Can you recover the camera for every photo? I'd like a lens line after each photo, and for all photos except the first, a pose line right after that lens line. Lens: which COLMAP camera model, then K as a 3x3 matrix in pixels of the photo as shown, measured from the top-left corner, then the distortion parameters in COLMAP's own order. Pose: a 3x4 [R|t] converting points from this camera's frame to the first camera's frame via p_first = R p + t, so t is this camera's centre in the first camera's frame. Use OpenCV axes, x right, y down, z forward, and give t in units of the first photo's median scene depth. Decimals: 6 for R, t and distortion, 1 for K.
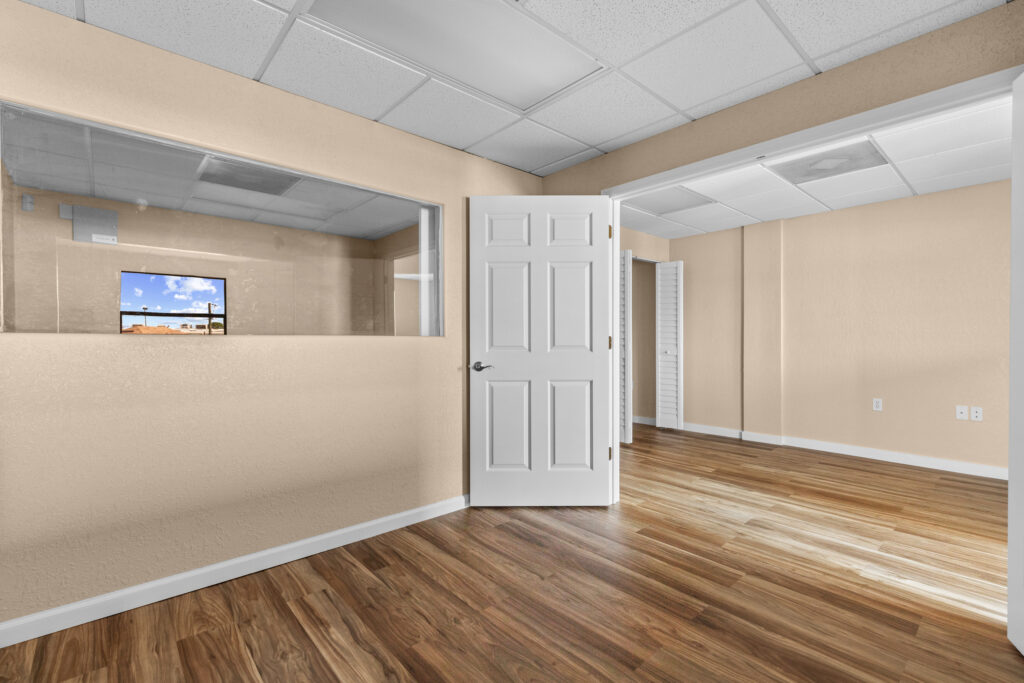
lens RADIAL K [[446.2, 0, 501.1], [0, 446.2, 343.4], [0, 0, 1]] dist [0.007426, 0.001657]
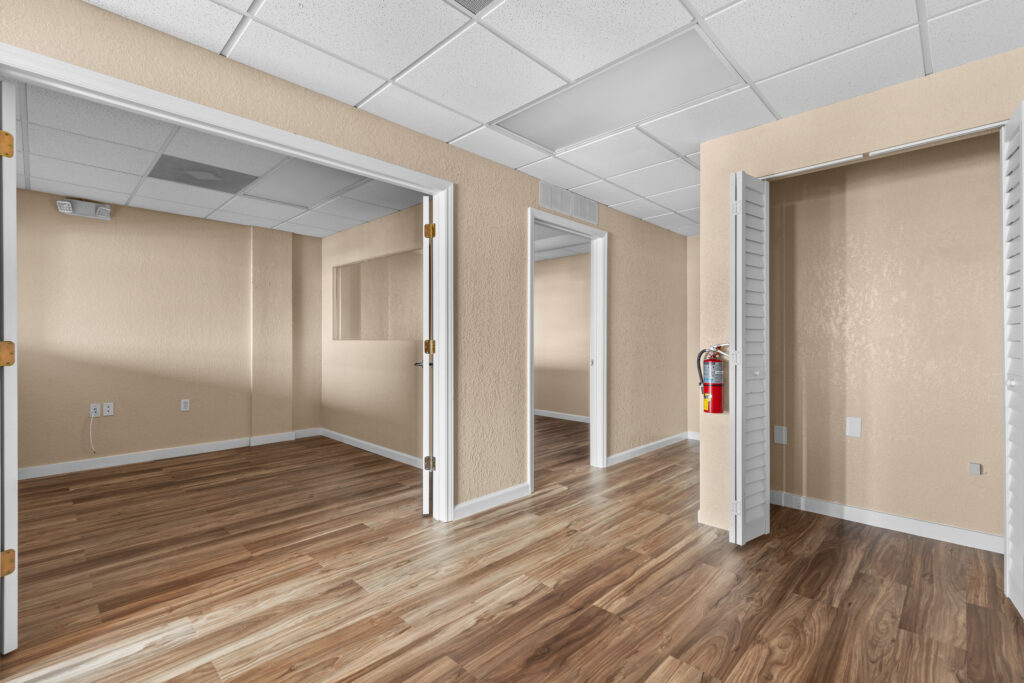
lens RADIAL K [[464.3, 0, 503.3], [0, 464.3, 339.5], [0, 0, 1]] dist [0.006401, -0.000461]
pose [[0.080044, -0.009767, -0.996743, 1.569169], [-0.015421, 0.999820, -0.011036, 0.008800], [0.996672, 0.016254, 0.079879, 1.385426]]
